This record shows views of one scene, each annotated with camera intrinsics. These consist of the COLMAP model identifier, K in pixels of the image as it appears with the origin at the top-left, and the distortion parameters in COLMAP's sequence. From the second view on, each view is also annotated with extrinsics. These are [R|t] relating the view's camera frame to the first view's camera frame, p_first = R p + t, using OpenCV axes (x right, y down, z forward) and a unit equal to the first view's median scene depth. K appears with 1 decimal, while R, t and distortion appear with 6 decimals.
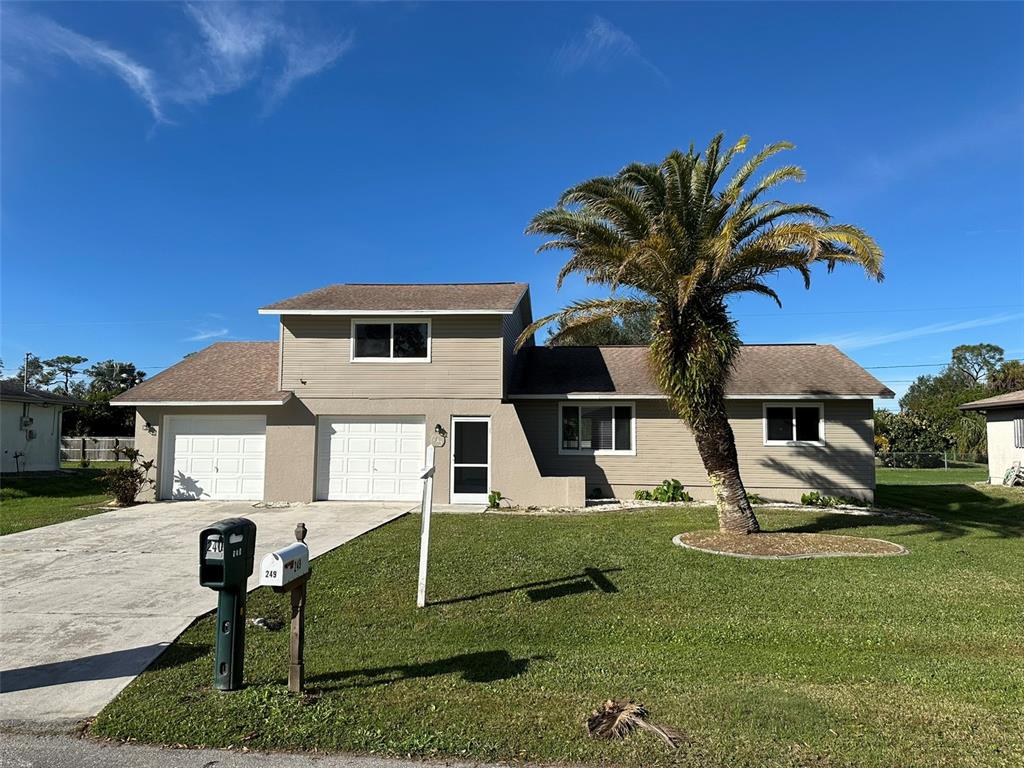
lens RADIAL K [[663.4, 0, 510.7], [0, 663.4, 368.2], [0, 0, 1]] dist [0.057314, -0.057720]
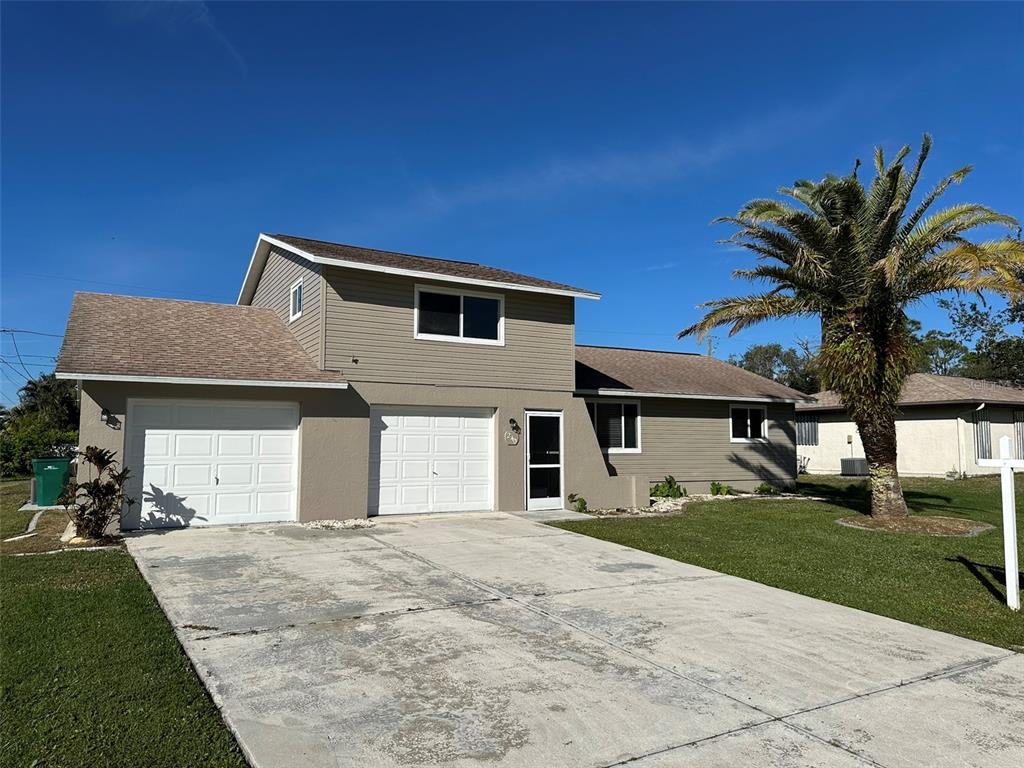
lens RADIAL K [[663.4, 0, 510.7], [0, 663.4, 368.2], [0, 0, 1]] dist [0.057314, -0.057720]
pose [[0.848465, 0.055083, 0.526377, -0.553402], [-0.051816, 0.998437, -0.020960, 0.036554], [-0.526709, -0.009491, 0.849993, 0.266725]]
